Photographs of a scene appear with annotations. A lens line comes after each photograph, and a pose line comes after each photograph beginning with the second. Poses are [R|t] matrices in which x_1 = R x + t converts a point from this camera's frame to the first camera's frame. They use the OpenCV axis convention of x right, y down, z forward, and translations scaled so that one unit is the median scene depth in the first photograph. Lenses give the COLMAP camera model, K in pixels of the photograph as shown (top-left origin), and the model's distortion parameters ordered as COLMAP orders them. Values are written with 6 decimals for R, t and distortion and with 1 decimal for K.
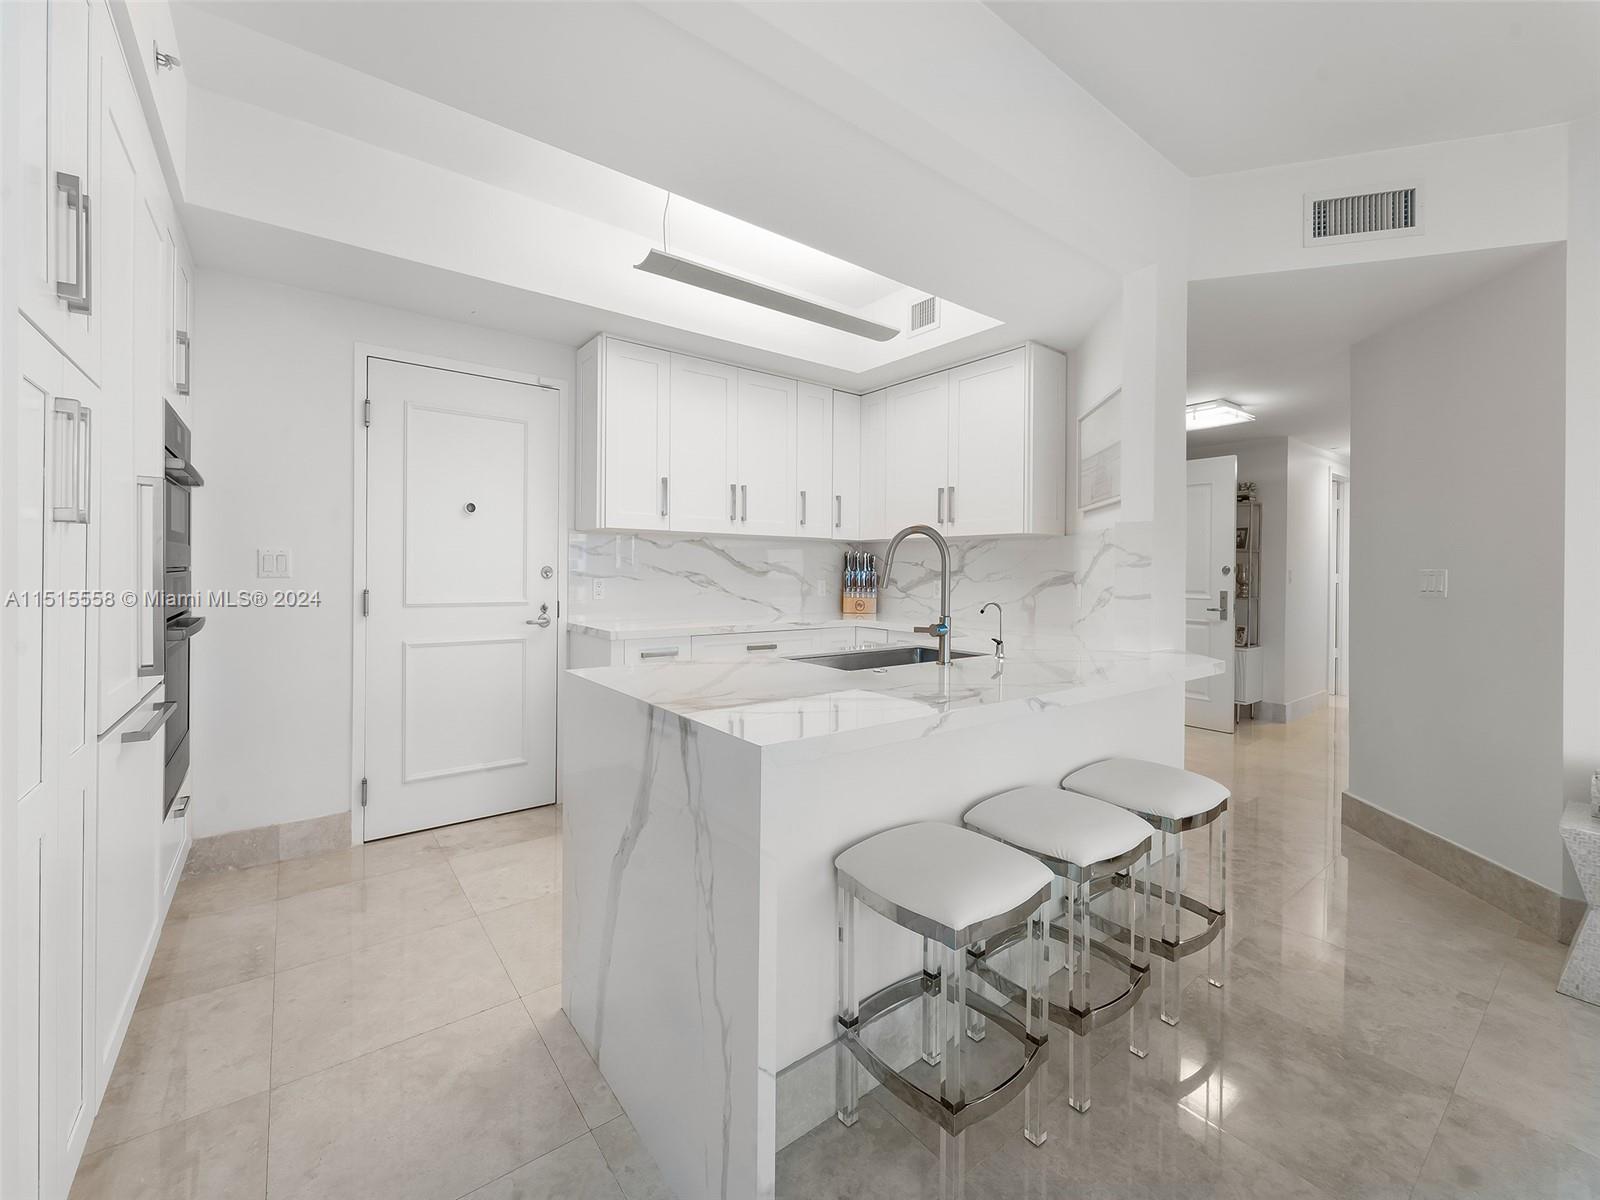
lens RADIAL K [[649.4, 0, 785.1], [0, 649.4, 574.6], [0, 0, 1]] dist [0.003969, -0.001219]
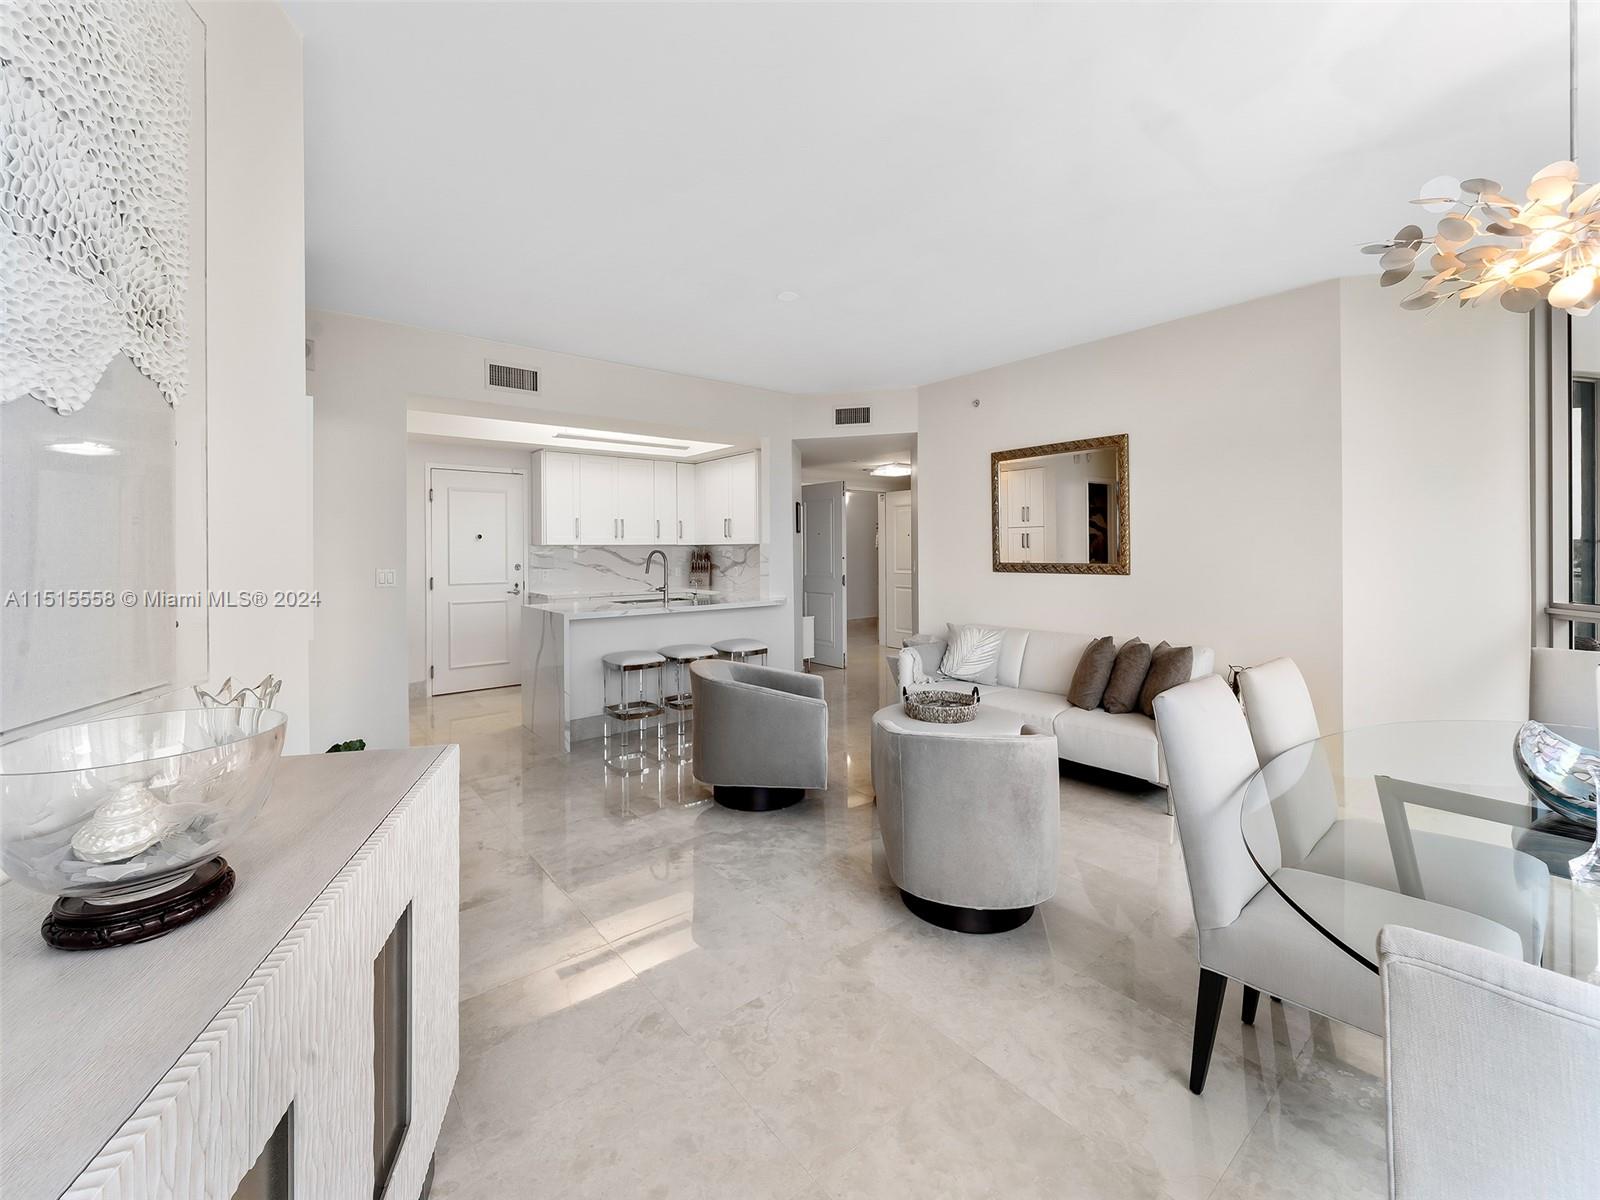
lens RADIAL K [[649.4, 0, 791.9], [0, 649.4, 547.5], [0, 0, 1]] dist [0.003969, -0.001219]
pose [[0.999518, -0.016936, 0.026032, 0.409854], [0.017093, 0.999837, -0.005829, -0.036477], [-0.025929, 0.006271, 0.999644, -0.985170]]
